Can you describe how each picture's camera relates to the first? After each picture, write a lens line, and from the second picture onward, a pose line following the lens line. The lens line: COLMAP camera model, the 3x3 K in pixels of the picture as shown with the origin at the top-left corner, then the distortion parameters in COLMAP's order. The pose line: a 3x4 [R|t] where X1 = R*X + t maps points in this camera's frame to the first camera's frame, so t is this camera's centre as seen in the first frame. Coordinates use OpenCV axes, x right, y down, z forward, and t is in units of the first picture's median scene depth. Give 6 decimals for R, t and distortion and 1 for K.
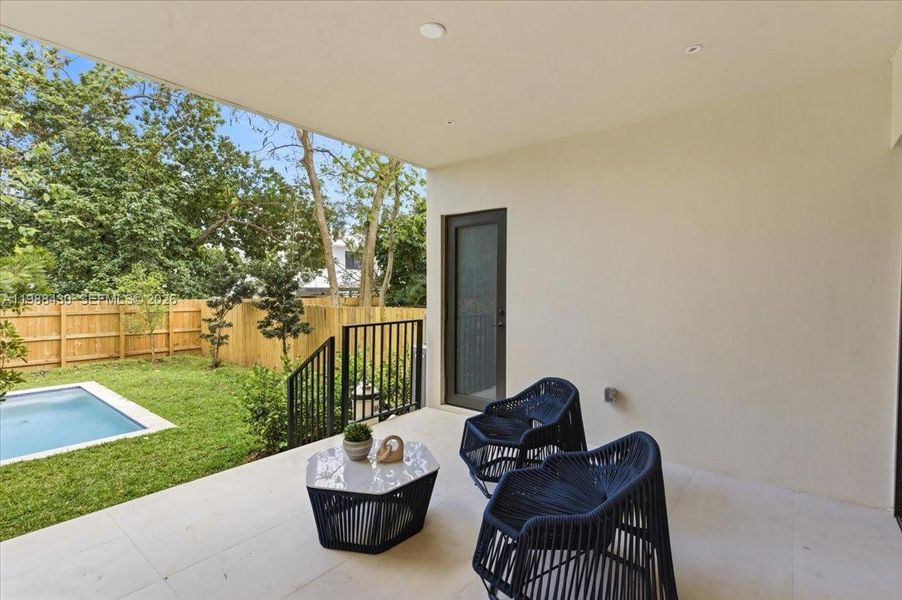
lens RADIAL K [[423.3, 0, 451.0], [0, 423.3, 300.0], [0, 0, 1]] dist [0.001592, -0.000296]
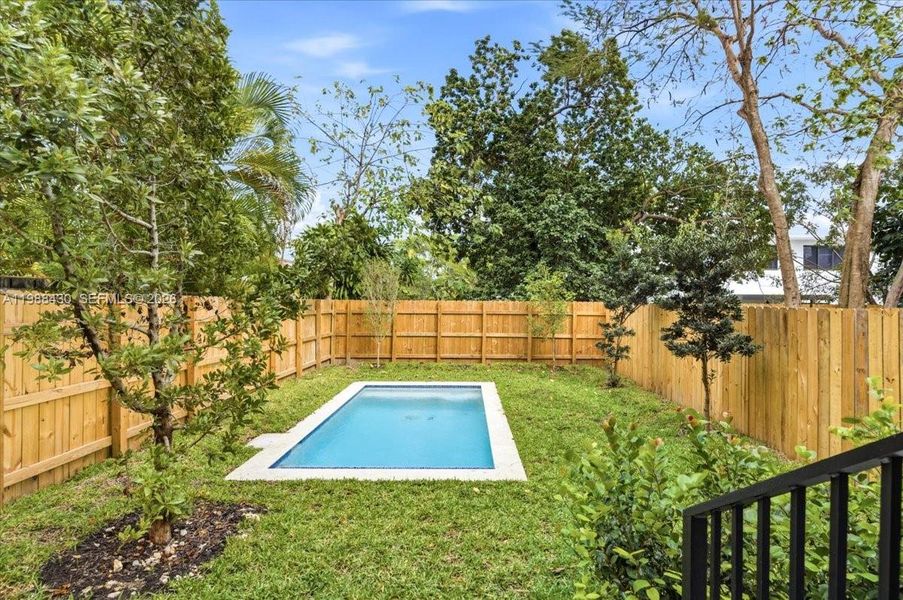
lens RADIAL K [[435.3, 0, 464.1], [0, 435.3, 297.0], [0, 0, 1]] dist [-0.007695, 0.000067]
pose [[0.622661, -0.002750, -0.782487, -0.088786], [-0.025887, 0.999374, -0.024112, 0.018336], [0.782063, 0.035270, 0.622200, 0.247238]]
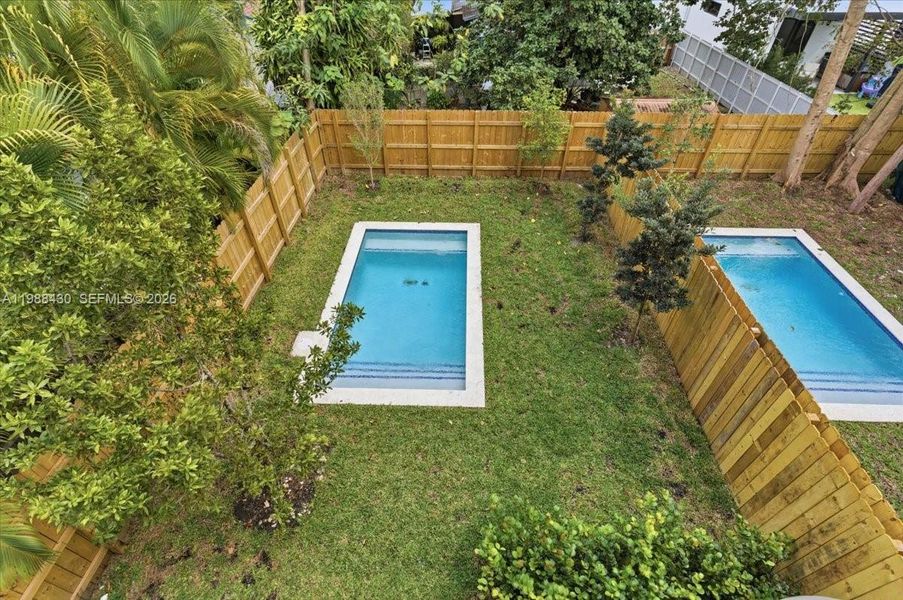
lens RADIAL K [[433.6, 0, 449.0], [0, 433.6, 297.2], [0, 0, 1]] dist [0.000421, -0.000201]
pose [[0.597009, 0.531907, -0.600545, -0.105958], [-0.015853, 0.756267, 0.654071, -0.279830], [0.802078, -0.380966, 0.459931, 0.276685]]
